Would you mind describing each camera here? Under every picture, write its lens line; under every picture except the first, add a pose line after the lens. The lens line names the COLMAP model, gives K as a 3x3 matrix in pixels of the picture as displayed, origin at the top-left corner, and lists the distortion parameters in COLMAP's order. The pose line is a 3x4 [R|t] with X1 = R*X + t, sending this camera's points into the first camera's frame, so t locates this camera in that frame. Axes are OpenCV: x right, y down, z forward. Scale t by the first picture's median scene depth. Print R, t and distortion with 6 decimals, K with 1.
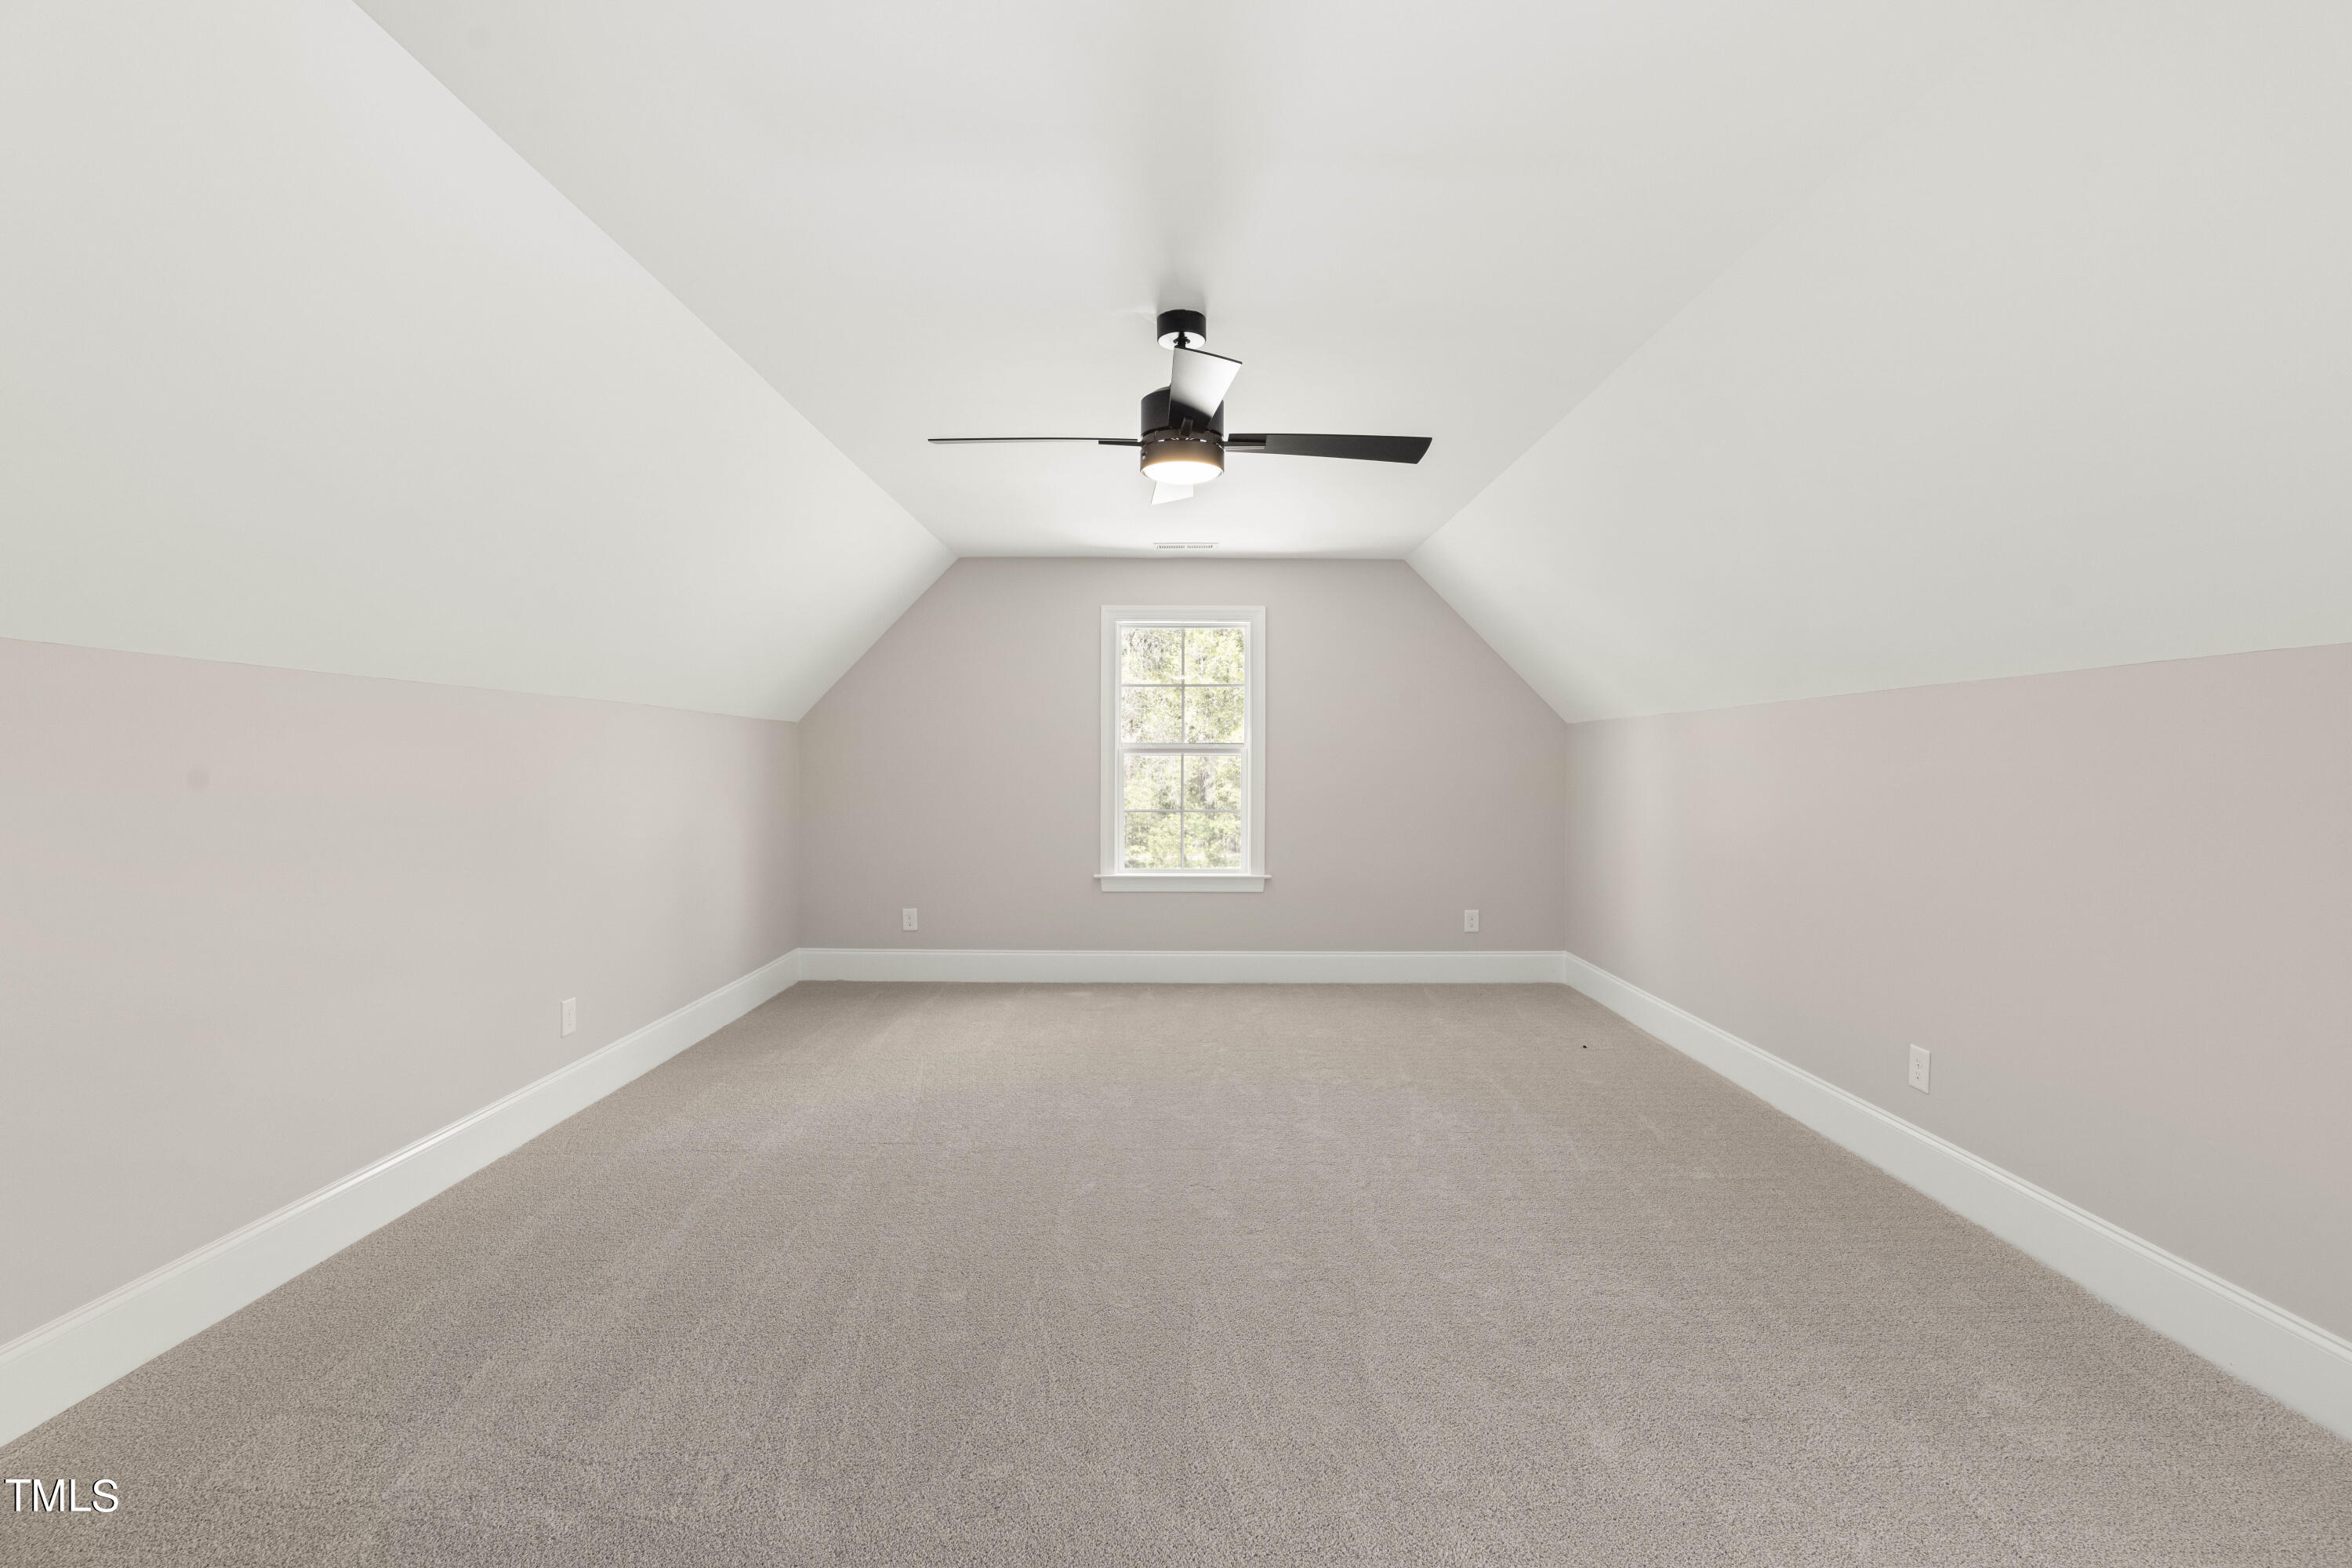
lens RADIAL K [[1065.0, 0, 1184.6], [0, 1065.0, 774.0], [0, 0, 1]] dist [-0.011820, 0.005701]
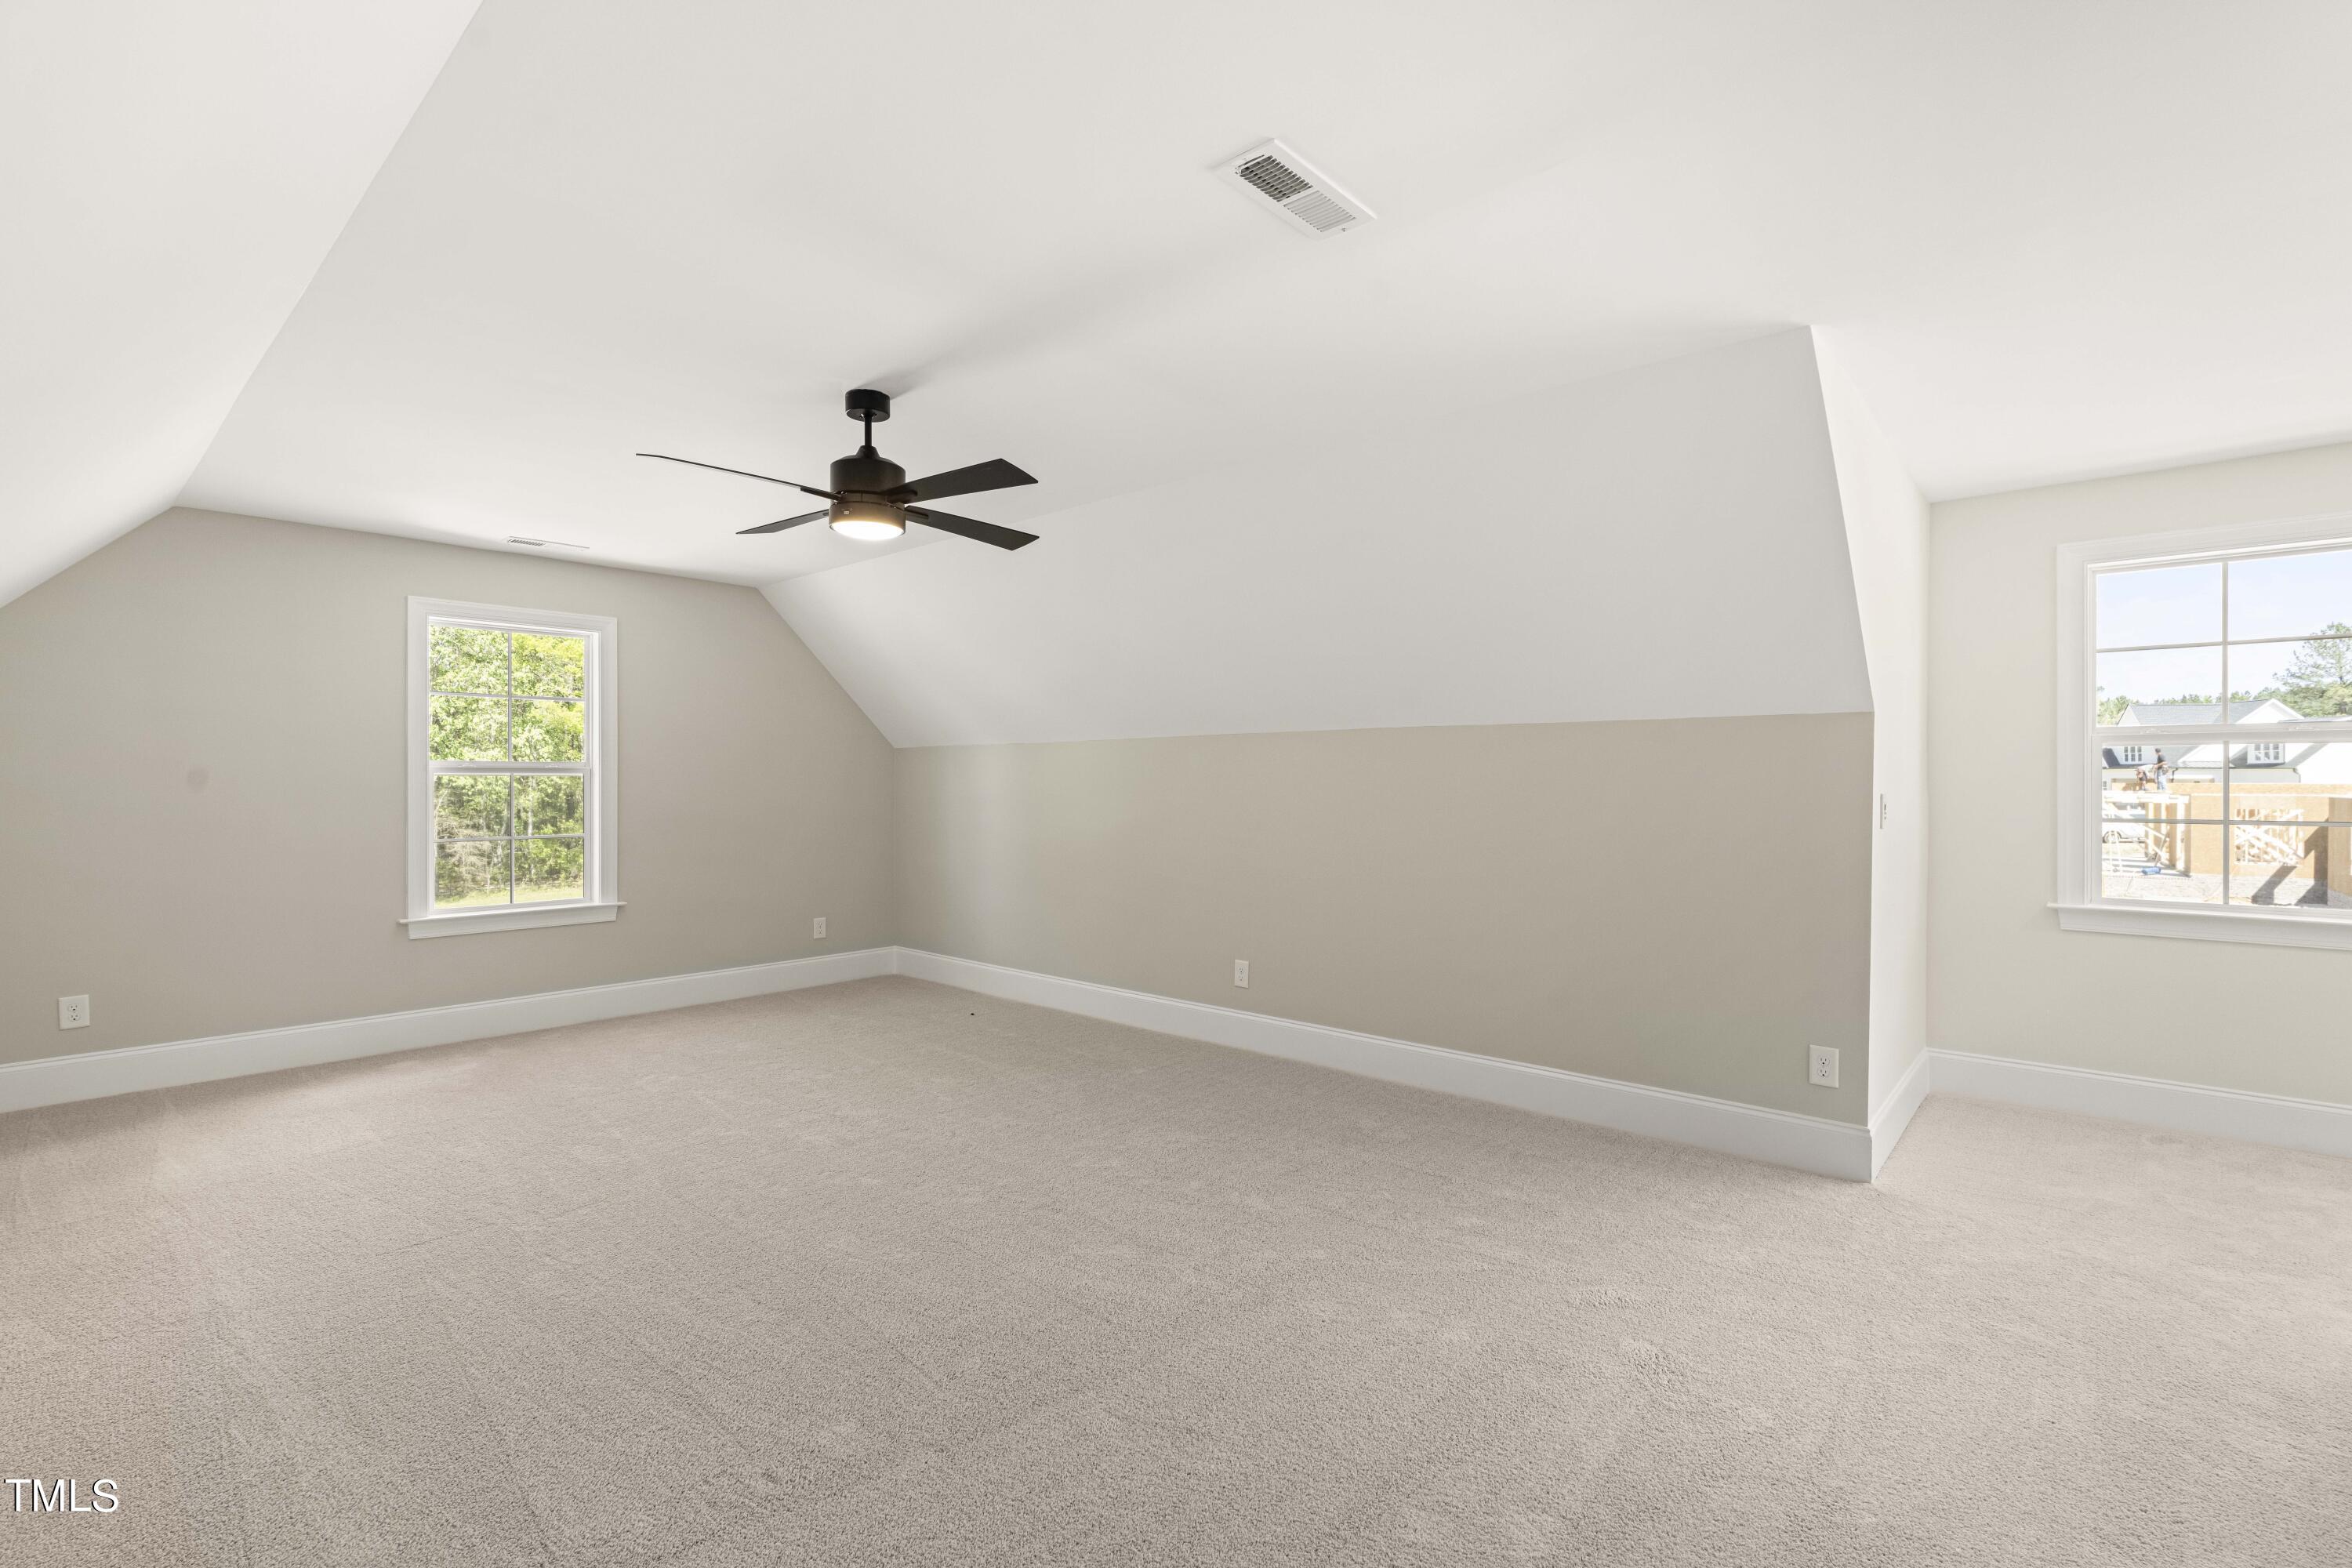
lens RADIAL K [[1065.0, 0, 1184.6], [0, 1065.0, 774.0], [0, 0, 1]] dist [-0.011820, 0.005701]
pose [[0.666761, 0.001334, 0.745271, -0.366059], [0.011037, 0.999871, -0.011664, -0.003022], [-0.745190, 0.016003, 0.666660, -0.004563]]
